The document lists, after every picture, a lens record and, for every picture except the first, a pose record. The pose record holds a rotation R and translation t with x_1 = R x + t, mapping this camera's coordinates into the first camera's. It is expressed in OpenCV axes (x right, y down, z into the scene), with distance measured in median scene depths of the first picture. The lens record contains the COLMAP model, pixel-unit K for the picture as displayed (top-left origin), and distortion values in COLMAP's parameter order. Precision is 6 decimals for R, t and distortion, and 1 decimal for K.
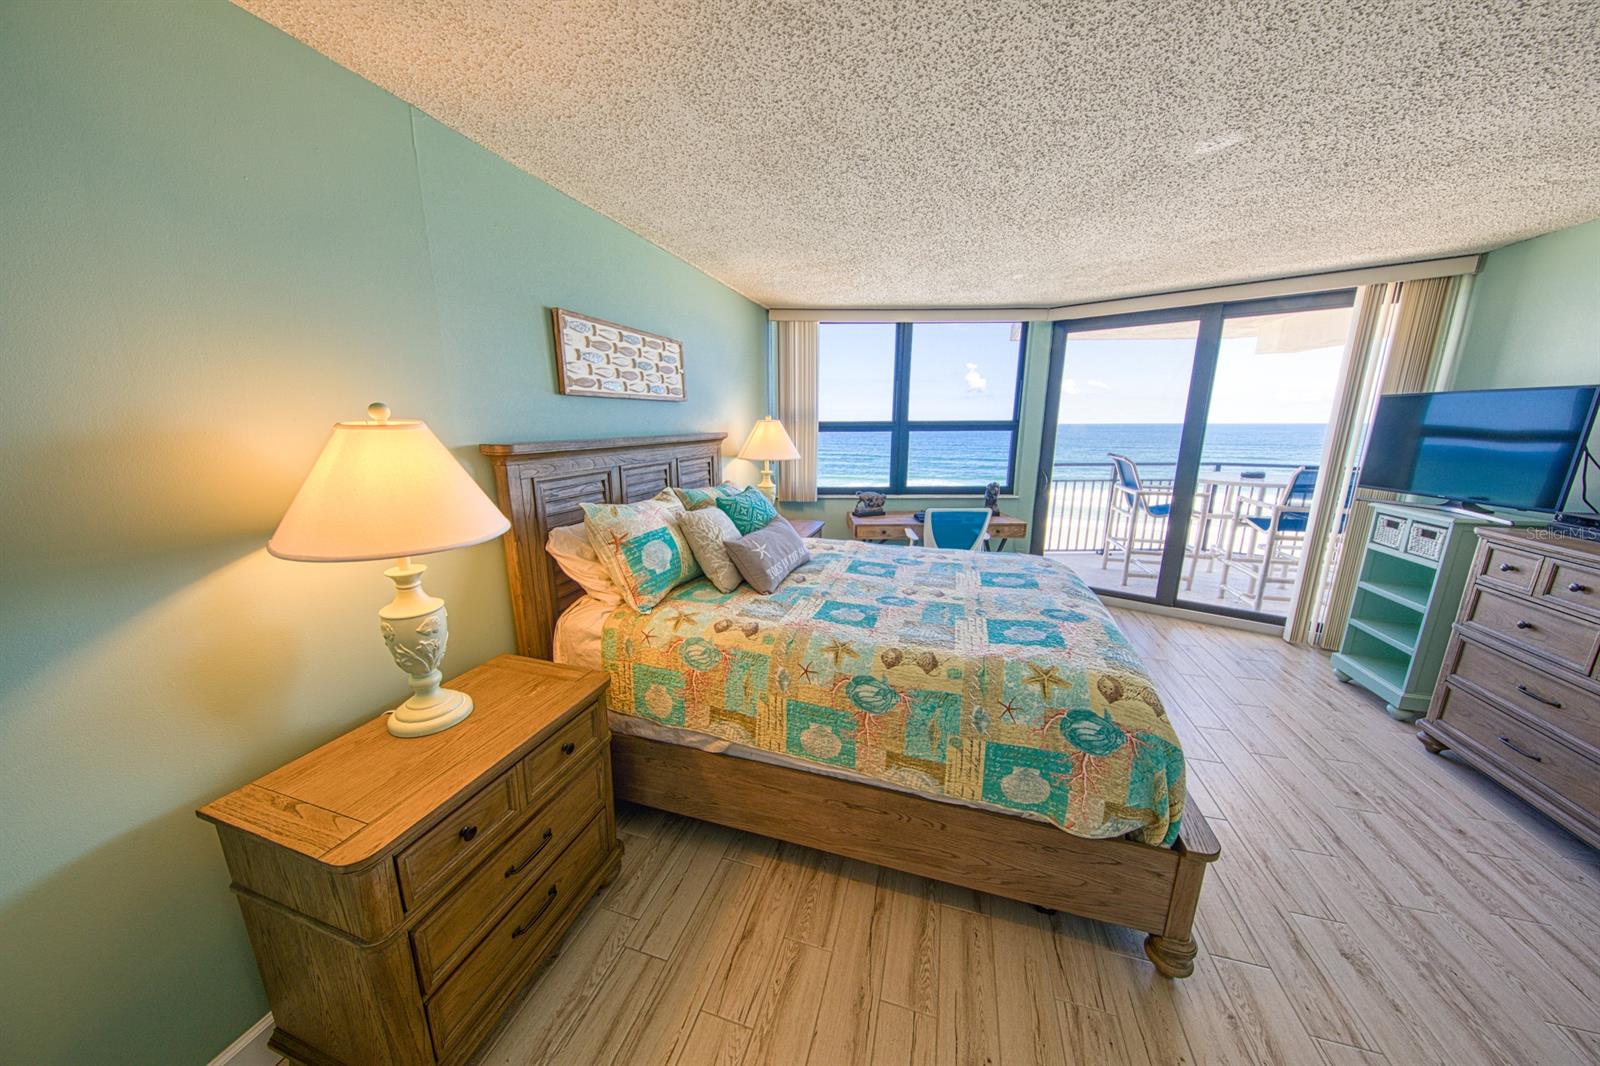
lens RADIAL K [[501.6, 0, 798.8], [0, 501.6, 536.6], [0, 0, 1]] dist [0.004695, -0.005714]
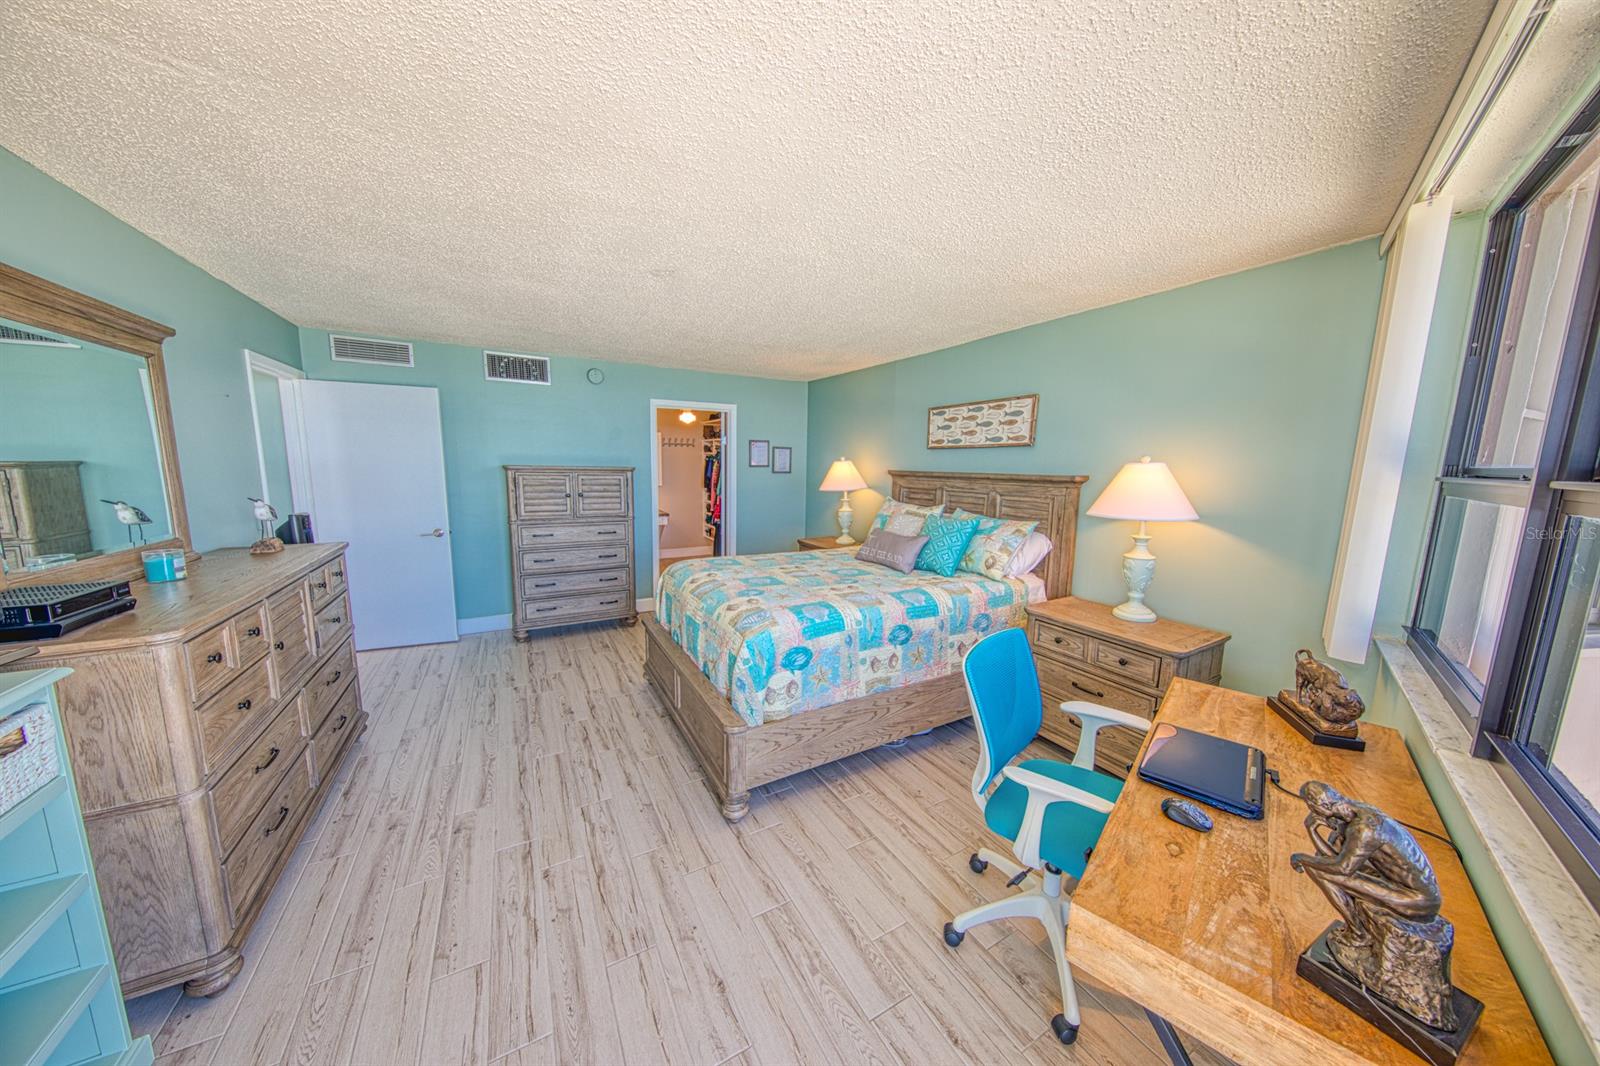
lens RADIAL K [[501.6, 0, 798.8], [0, 501.6, 536.6], [0, 0, 1]] dist [0.004695, -0.005714]
pose [[-0.686808, 0.127654, -0.715541, 1.111644], [-0.149160, 0.938750, 0.310645, -0.403010], [0.711369, 0.320084, -0.625699, 1.611032]]
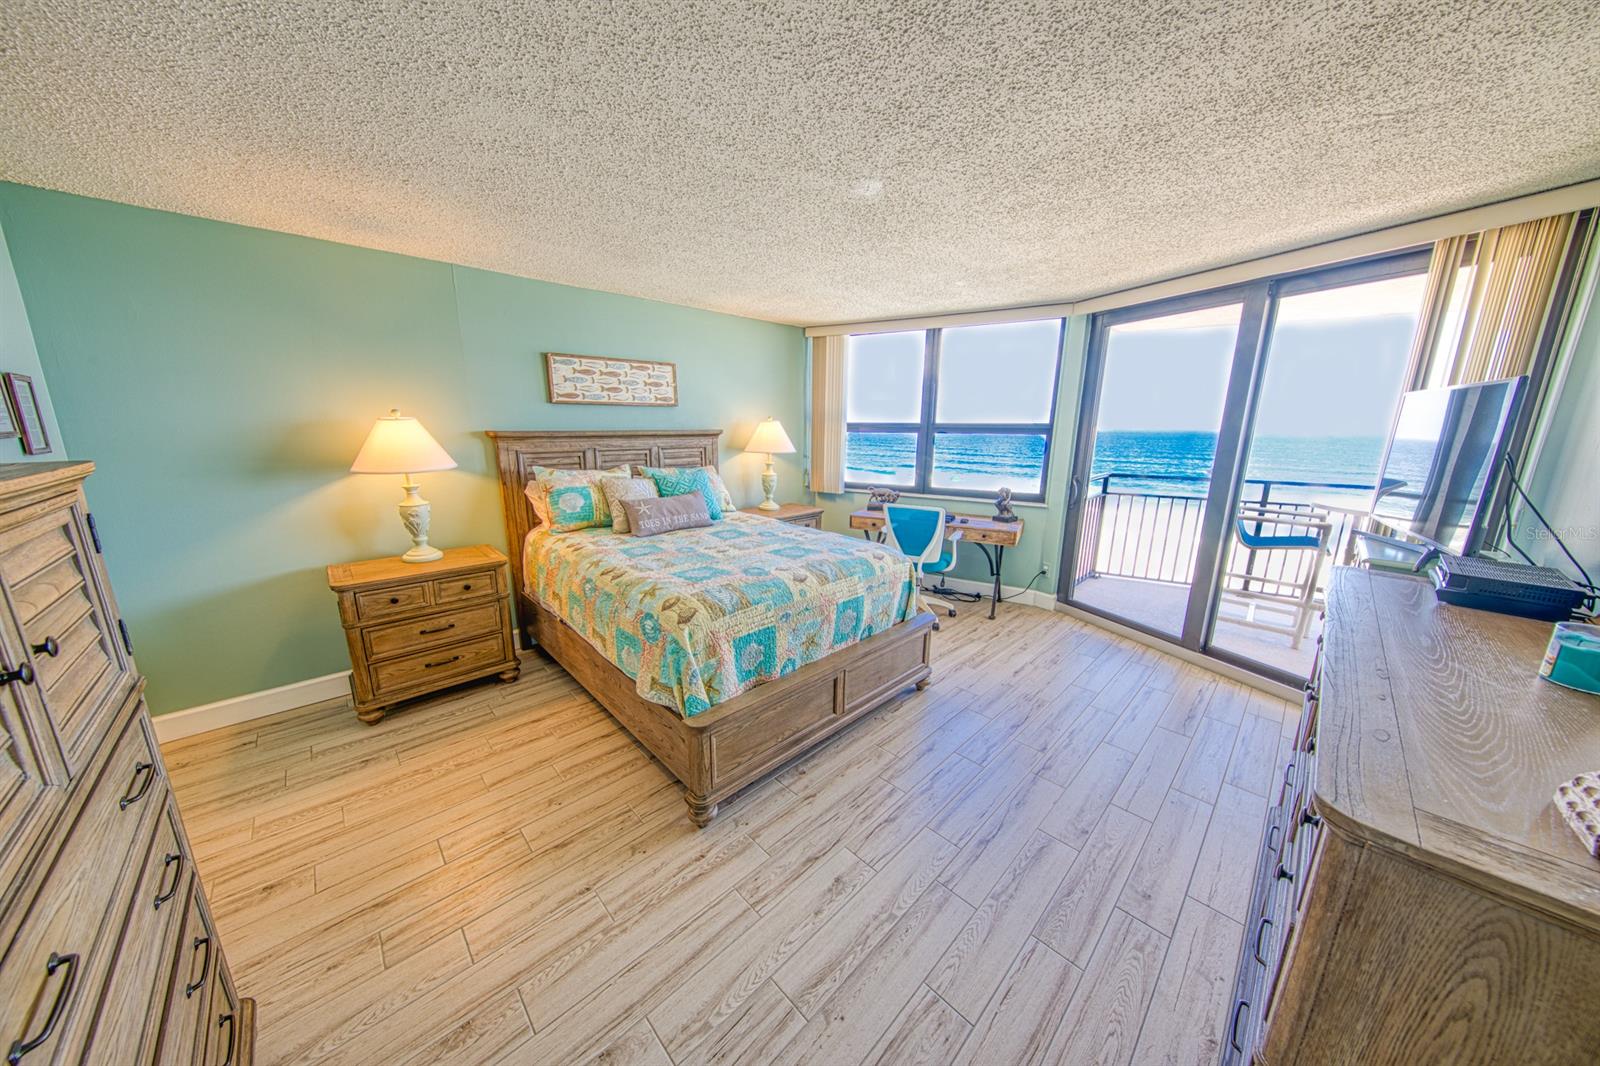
lens RADIAL K [[501.6, 0, 798.8], [0, 501.6, 536.6], [0, 0, 1]] dist [0.004695, -0.005714]
pose [[0.874457, 0.117737, -0.470599, 0.882862], [-0.119845, 0.992462, 0.025607, 0.014827], [0.470066, 0.034007, 0.881976, -0.064081]]
